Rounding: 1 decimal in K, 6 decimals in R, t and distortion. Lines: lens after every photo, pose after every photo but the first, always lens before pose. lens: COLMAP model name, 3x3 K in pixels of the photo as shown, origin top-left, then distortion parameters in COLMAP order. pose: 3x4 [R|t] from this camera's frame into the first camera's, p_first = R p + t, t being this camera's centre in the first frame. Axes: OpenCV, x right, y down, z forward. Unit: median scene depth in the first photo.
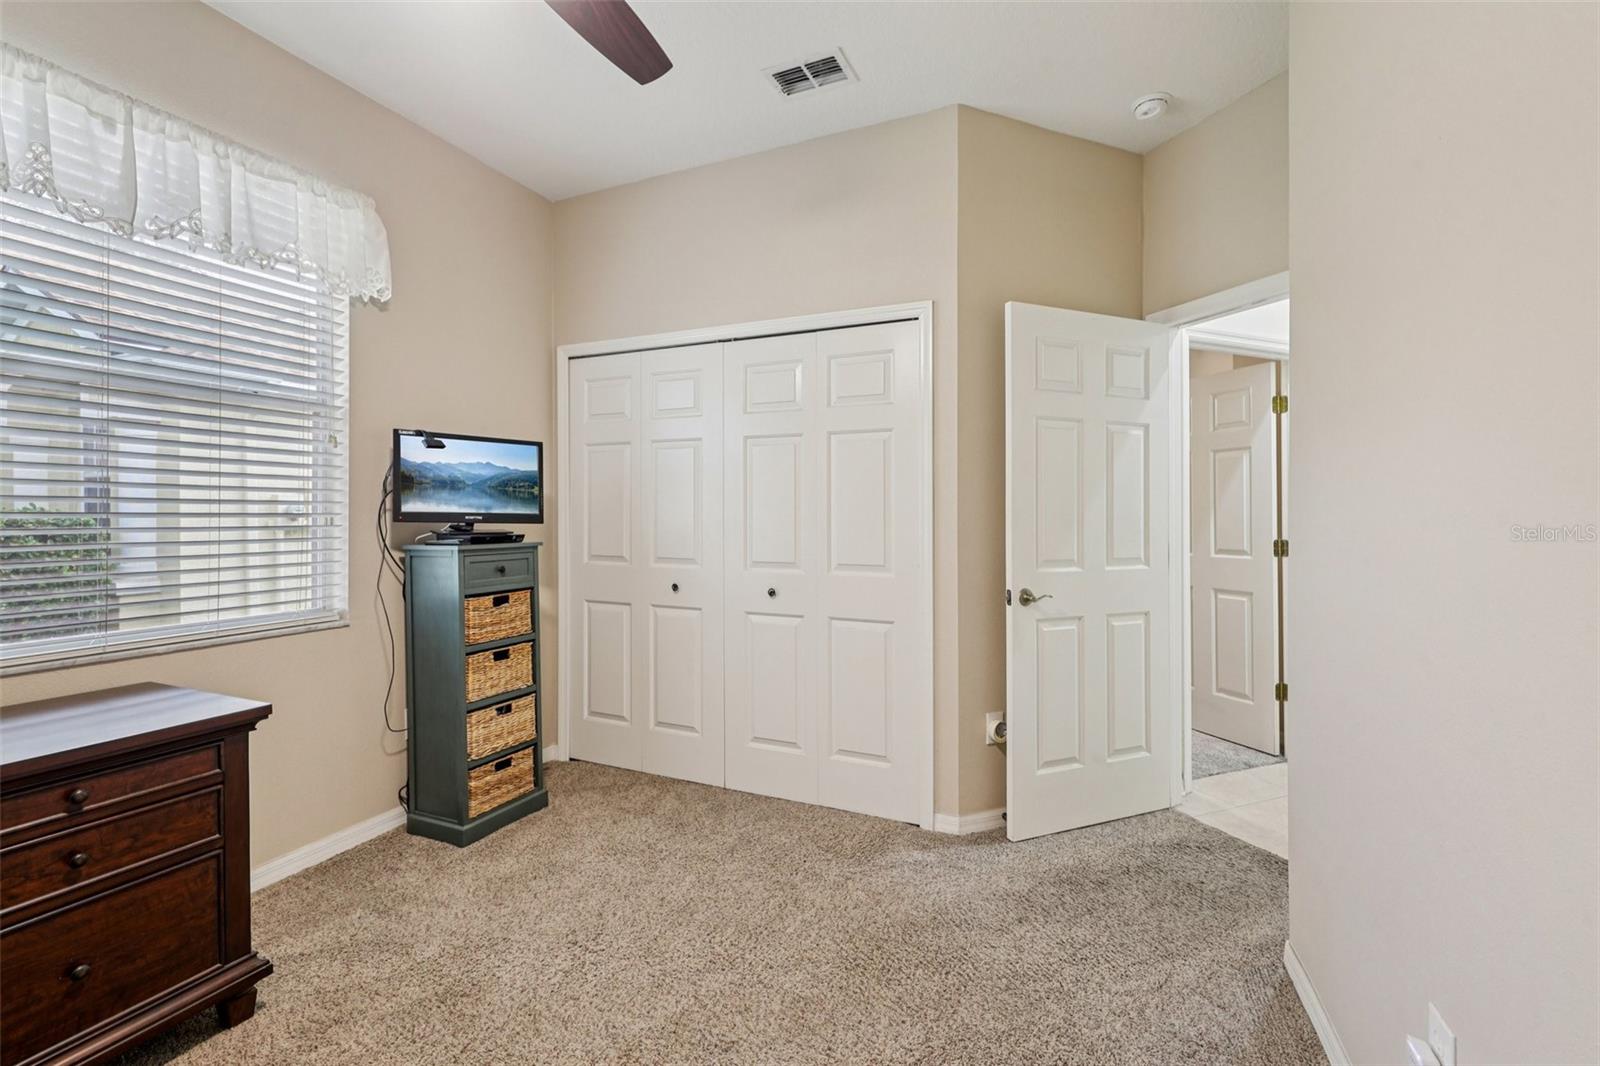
lens RADIAL K [[679.9, 0, 801.9], [0, 679.9, 525.2], [0, 0, 1]] dist [0.001429, 0.000064]
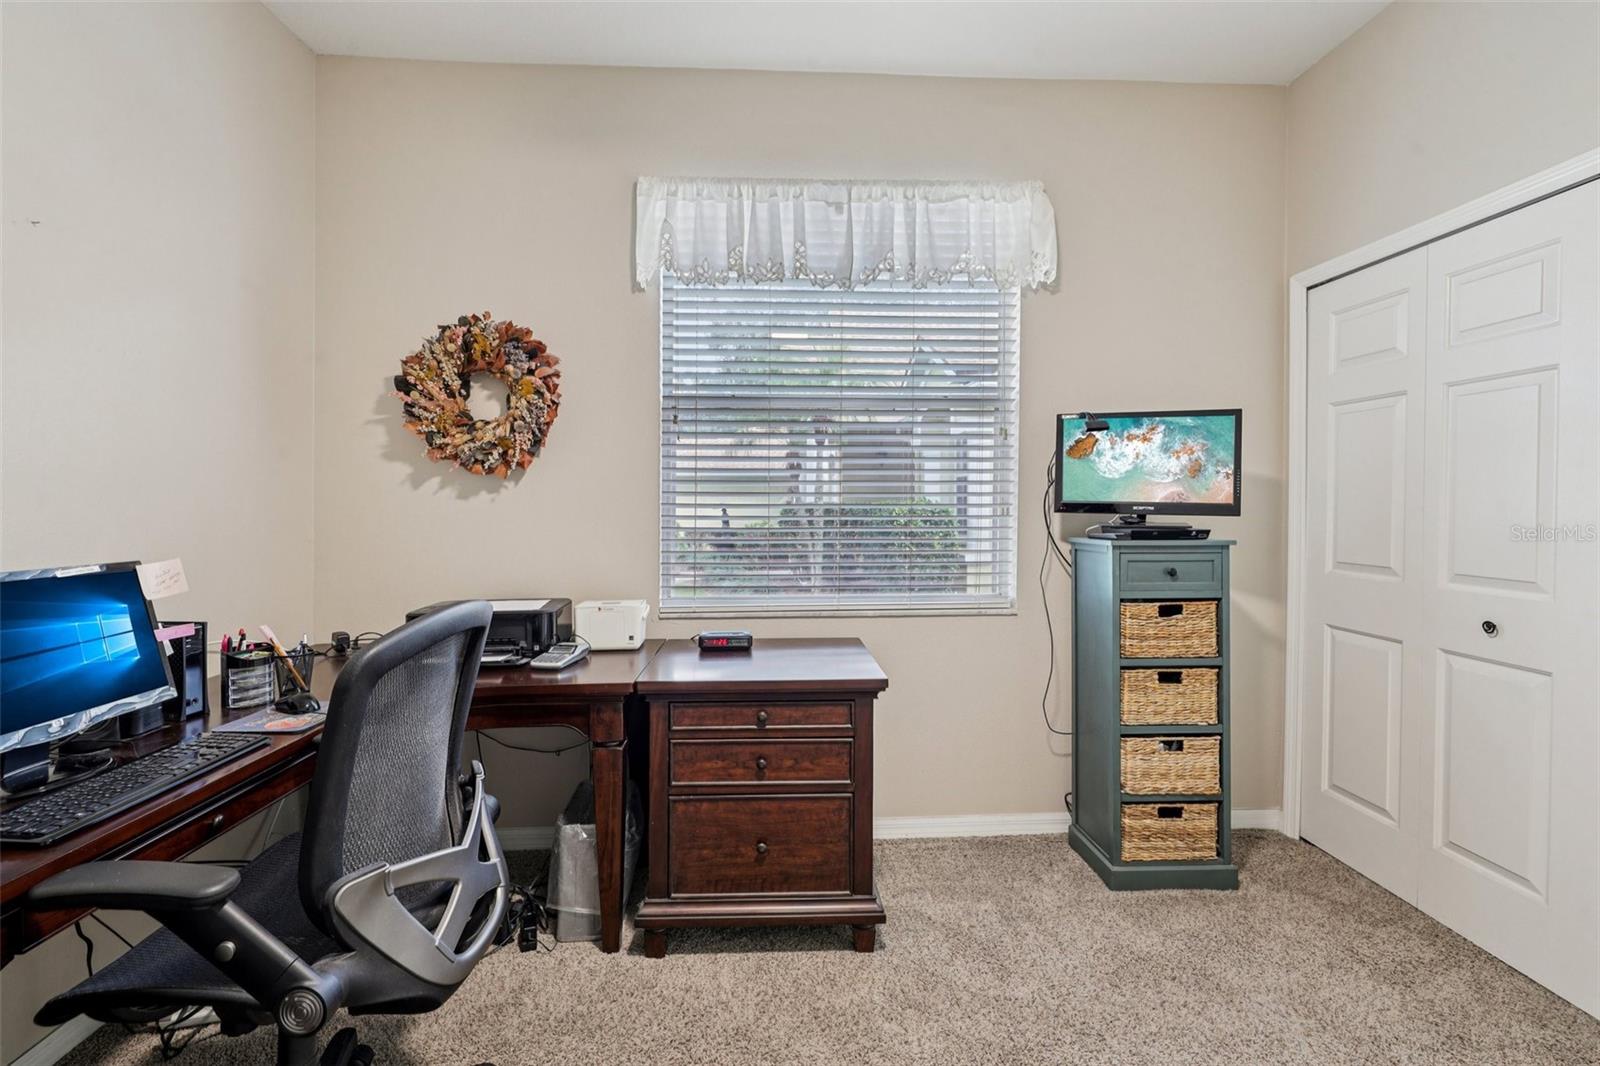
lens RADIAL K [[679.9, 0, 798.1], [0, 679.9, 517.3], [0, 0, 1]] dist [0.001429, 0.000064]
pose [[0.448743, 0.012566, -0.893572, 0.087770], [-0.008879, 0.999914, 0.009603, -0.004333], [0.893617, 0.003625, 0.448816, 0.251030]]
